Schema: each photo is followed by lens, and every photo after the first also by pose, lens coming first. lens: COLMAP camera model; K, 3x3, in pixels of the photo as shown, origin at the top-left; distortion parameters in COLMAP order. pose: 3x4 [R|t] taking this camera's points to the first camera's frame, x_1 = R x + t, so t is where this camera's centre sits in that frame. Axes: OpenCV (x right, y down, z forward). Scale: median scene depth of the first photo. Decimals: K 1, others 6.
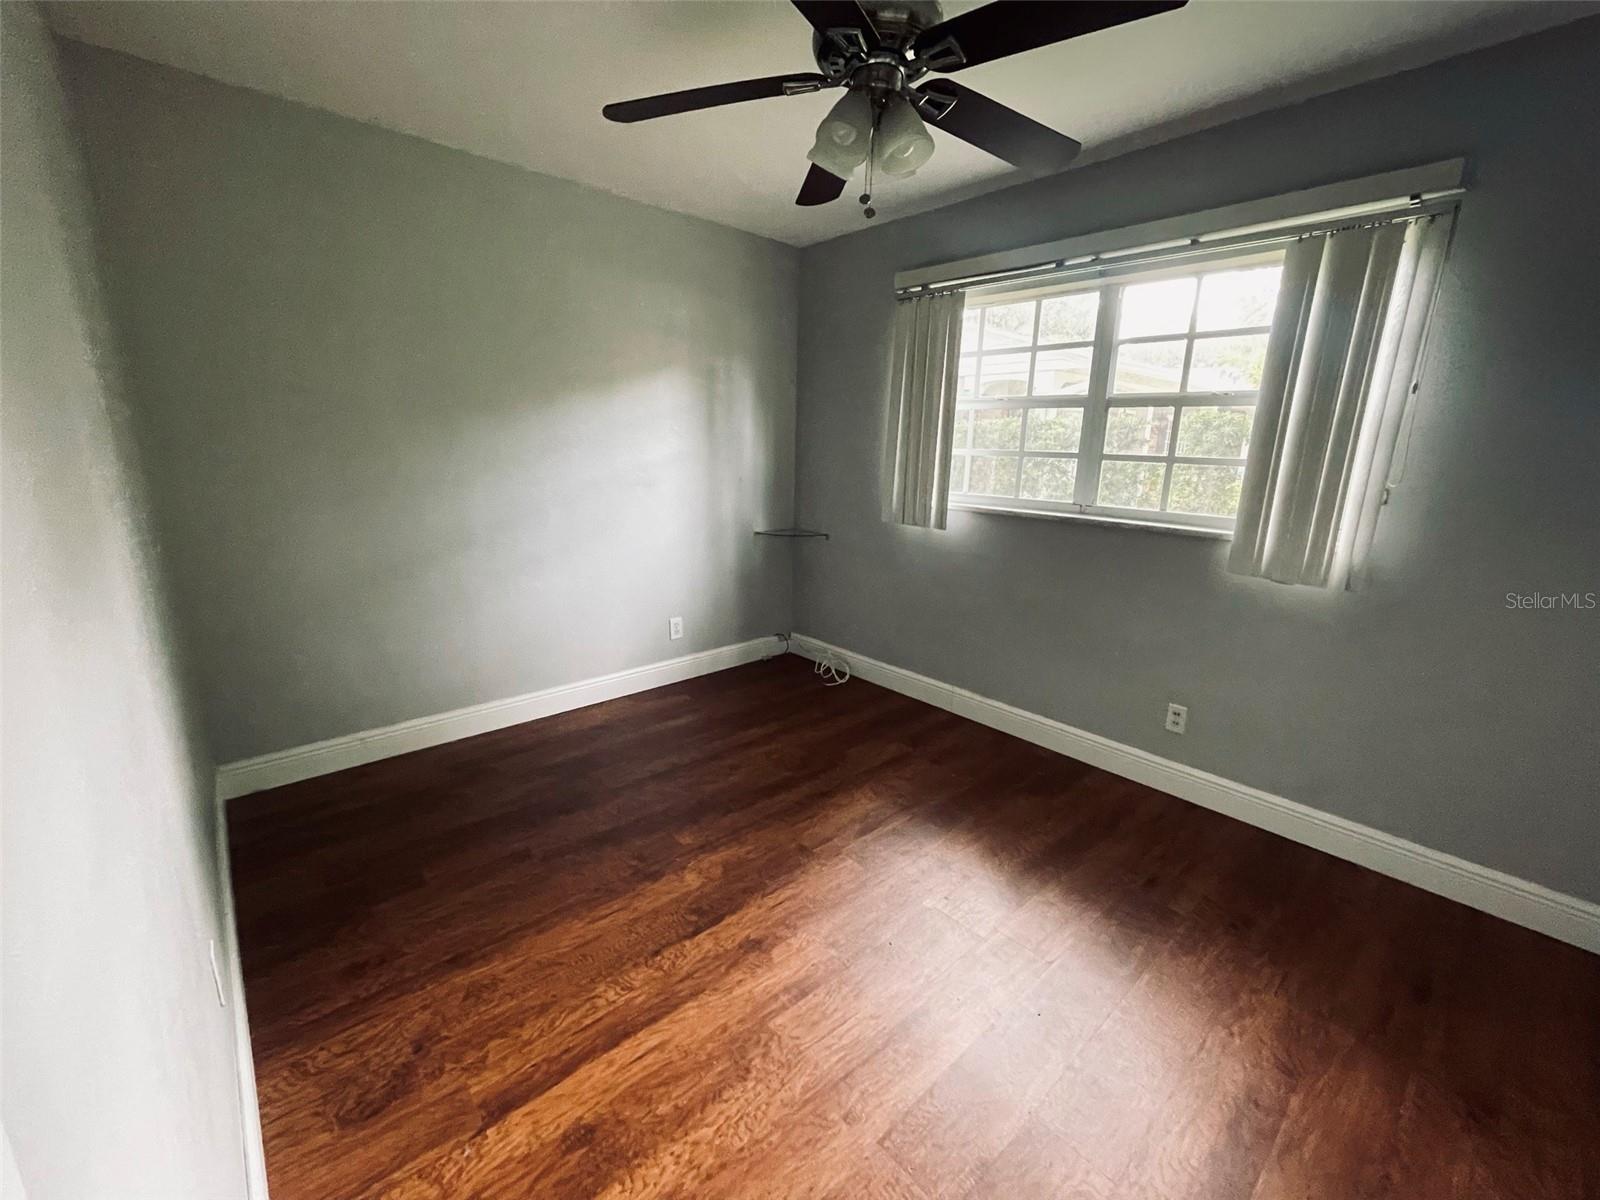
lens RADIAL K [[648.2, 0, 794.6], [0, 648.2, 596.4], [0, 0, 1]] dist [-0.000193, 0.000952]
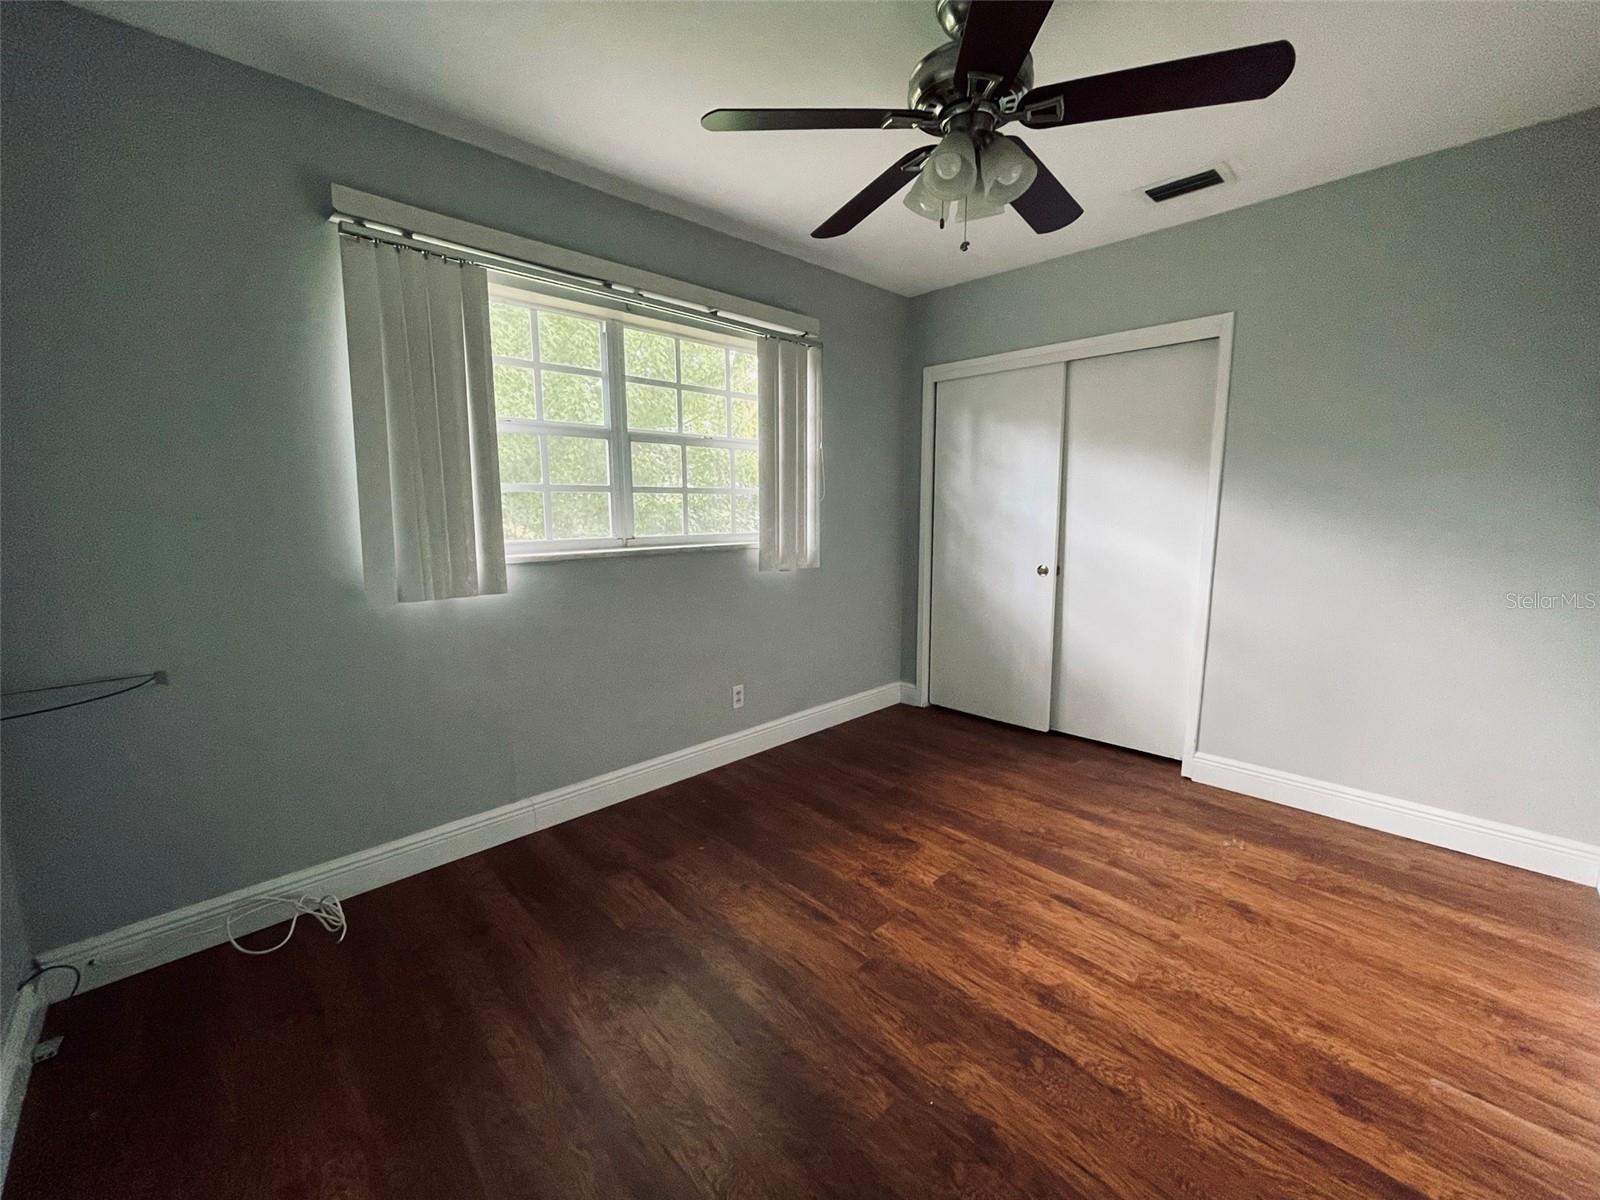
lens RADIAL K [[648.2, 0, 799.9], [0, 648.2, 598.2], [0, 0, 1]] dist [-0.000193, 0.000952]
pose [[-0.033982, -0.168084, 0.985187, -0.693042], [0.240008, 0.955537, 0.171304, -0.201497], [-0.970176, 0.242274, 0.007870, 0.961074]]
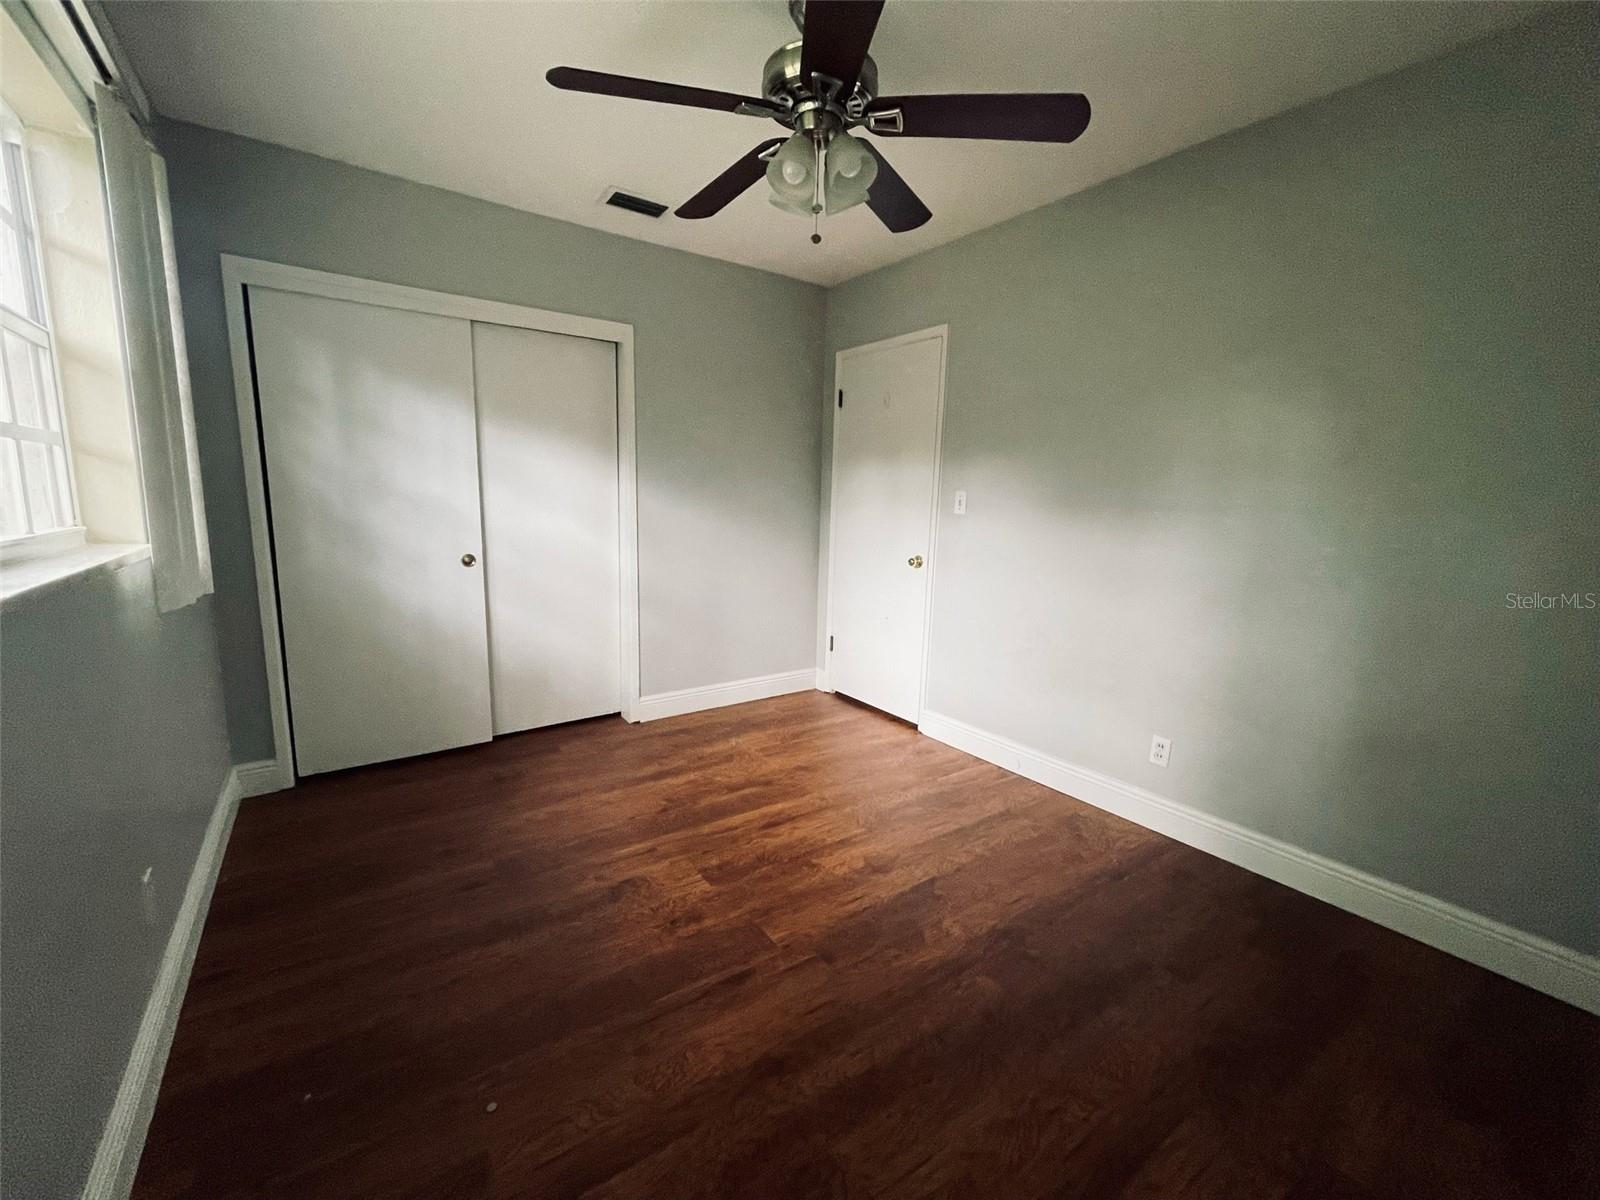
lens RADIAL K [[648.2, 0, 791.6], [0, 648.2, 599.2], [0, 0, 1]] dist [-0.000193, 0.000952]
pose [[-0.991093, -0.065341, 0.116037, -0.005478], [-0.015149, 0.921014, 0.389235, -0.315550], [-0.132305, 0.384010, -0.913801, 1.551616]]
